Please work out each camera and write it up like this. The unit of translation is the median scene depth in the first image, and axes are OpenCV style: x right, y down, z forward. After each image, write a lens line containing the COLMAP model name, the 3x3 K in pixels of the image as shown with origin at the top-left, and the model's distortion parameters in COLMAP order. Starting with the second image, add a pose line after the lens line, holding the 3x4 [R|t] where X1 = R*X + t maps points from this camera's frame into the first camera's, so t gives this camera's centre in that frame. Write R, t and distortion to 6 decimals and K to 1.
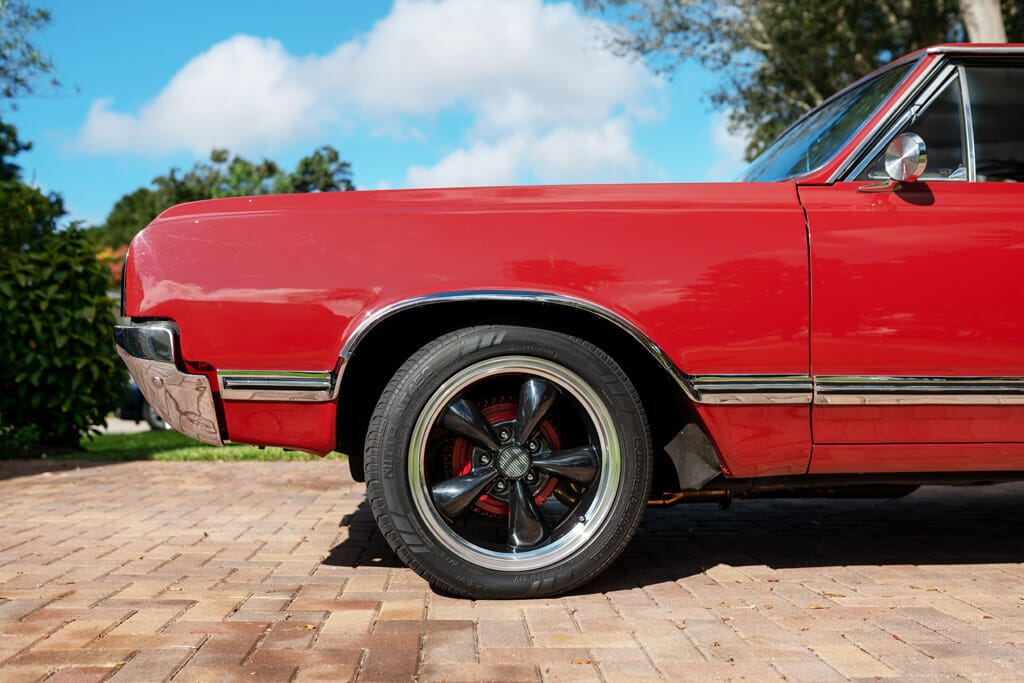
lens RADIAL K [[1012.1, 0, 512.0], [0, 1012.1, 341.5], [0, 0, 1]] dist [-0.033692, 0.011313]
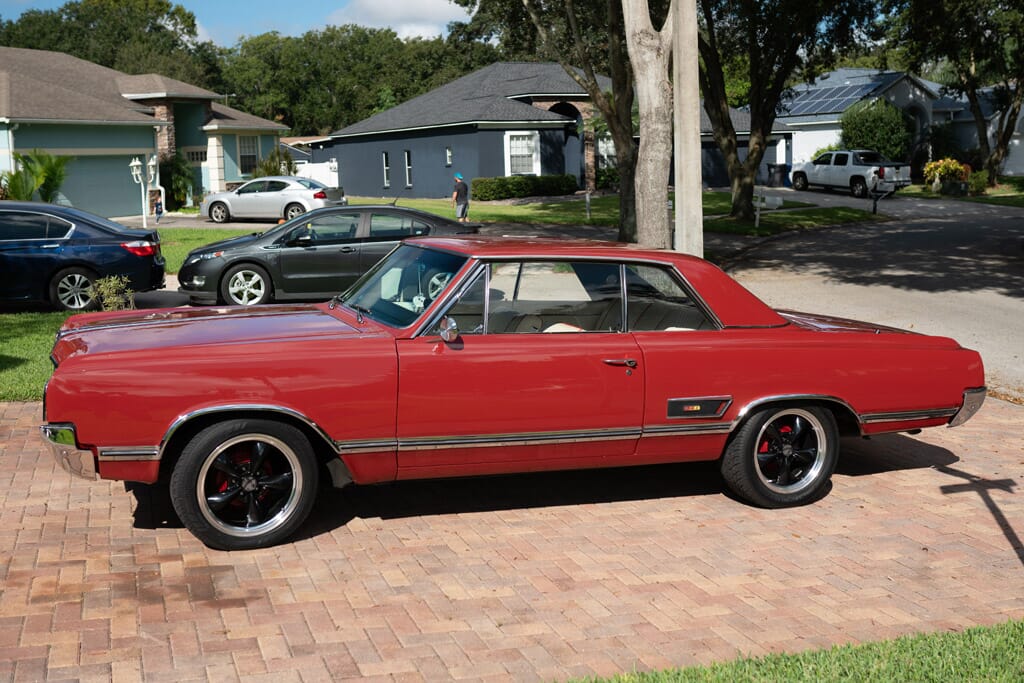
lens RADIAL K [[1012.1, 0, 512.0], [0, 1012.1, 341.5], [0, 0, 1]] dist [-0.033692, 0.011313]
pose [[0.953479, 0.009741, 0.301301, -0.106949], [-0.051450, 0.990072, 0.130805, -0.449537], [-0.297036, -0.140222, 0.944514, -1.012749]]
